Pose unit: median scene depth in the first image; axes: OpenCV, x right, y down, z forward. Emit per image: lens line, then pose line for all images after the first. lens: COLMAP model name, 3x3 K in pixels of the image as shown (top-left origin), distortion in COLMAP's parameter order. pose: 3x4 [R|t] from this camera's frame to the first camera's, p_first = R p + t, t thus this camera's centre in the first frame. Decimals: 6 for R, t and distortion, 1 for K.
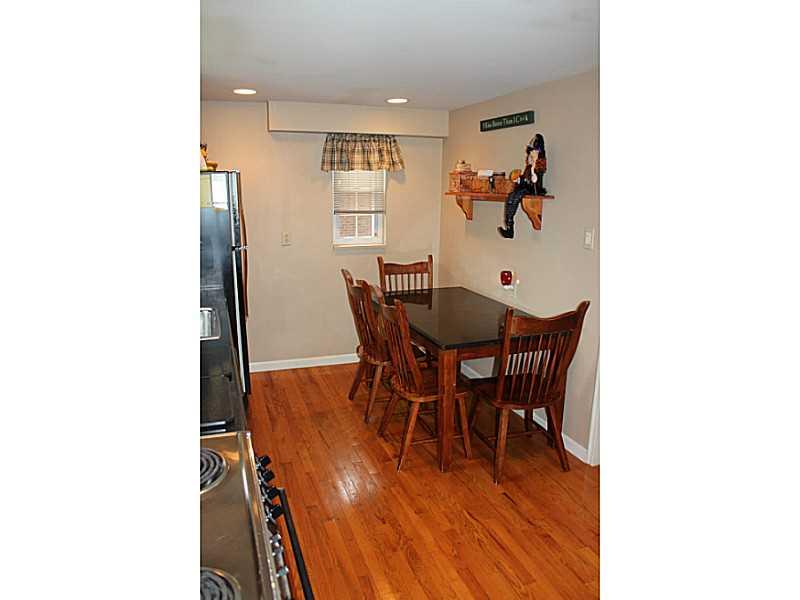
lens RADIAL K [[547.2, 0, 400.0], [0, 547.2, 300.0], [0, 0, 1]] dist [-0.005247, -0.001142]
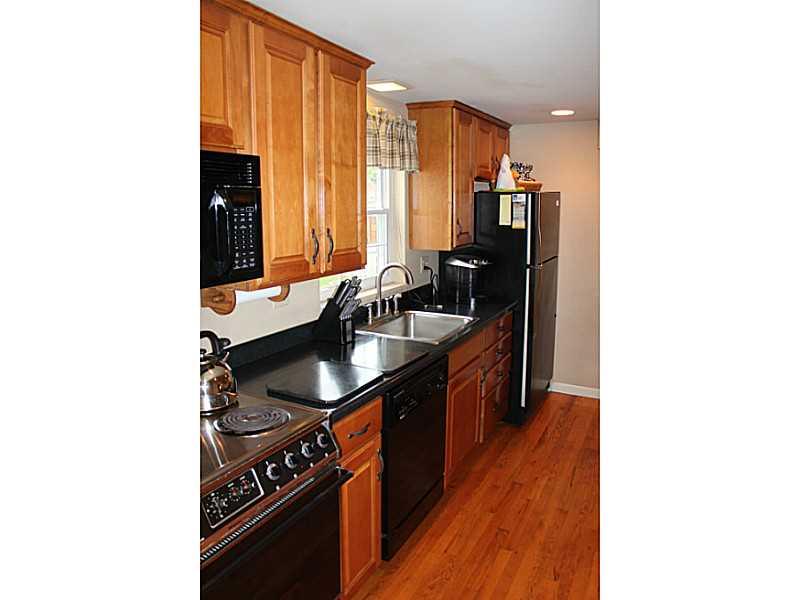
lens RADIAL K [[547.2, 0, 400.0], [0, 547.2, 300.0], [0, 0, 1]] dist [-0.005247, -0.001142]
pose [[0.686114, 0.127882, -0.716166, 0.279528], [-0.152673, 0.987818, 0.030123, -0.024692], [0.711294, 0.088672, 0.697279, 0.112989]]
